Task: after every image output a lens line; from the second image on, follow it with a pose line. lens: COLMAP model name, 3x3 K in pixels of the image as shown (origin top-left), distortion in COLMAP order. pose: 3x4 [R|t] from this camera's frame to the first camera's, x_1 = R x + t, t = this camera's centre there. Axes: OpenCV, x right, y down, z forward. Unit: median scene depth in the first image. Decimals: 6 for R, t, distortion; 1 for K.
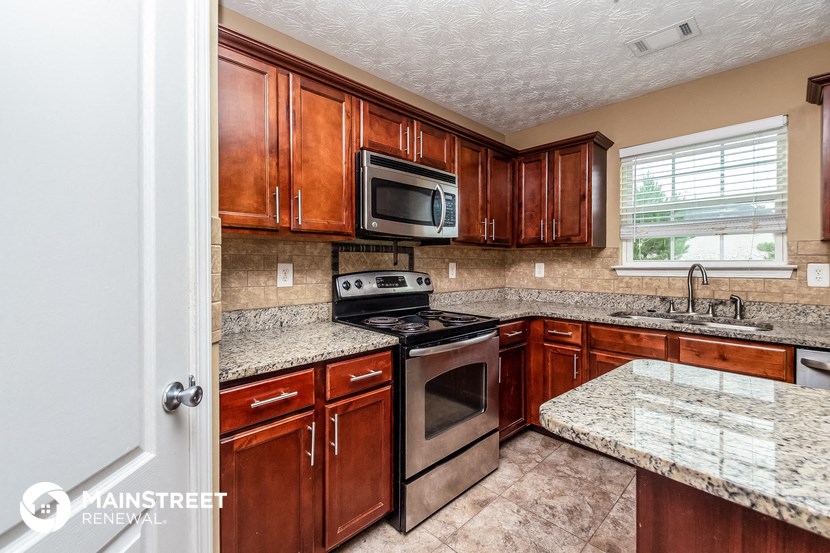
lens RADIAL K [[391.7, 0, 413.9], [0, 391.7, 268.5], [0, 0, 1]] dist [0.000489, 0.000049]
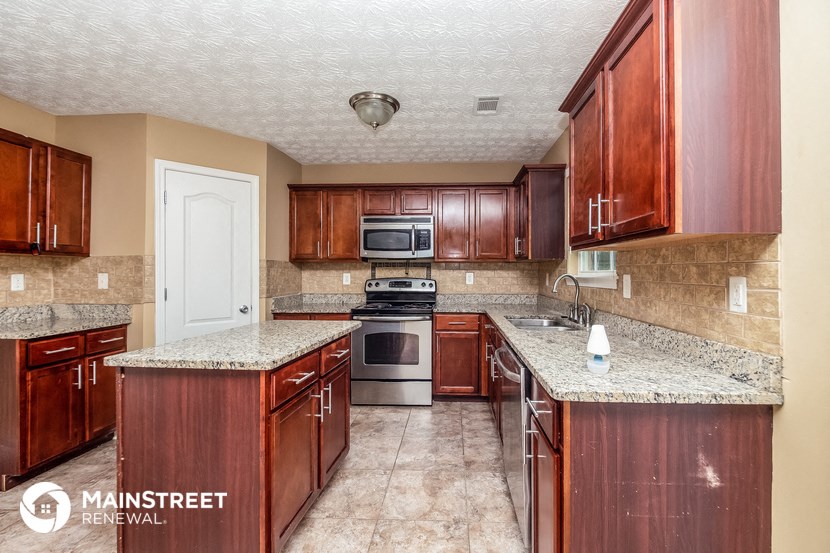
lens RADIAL K [[401.1, 0, 415.0], [0, 401.1, 276.5], [0, 0, 1]] dist [0.000191, -0.000005]
pose [[0.623190, 0.008233, -0.782027, 1.384012], [-0.013089, 0.999914, 0.000096, -0.001243], [0.781961, 0.010176, 0.623245, -0.042239]]
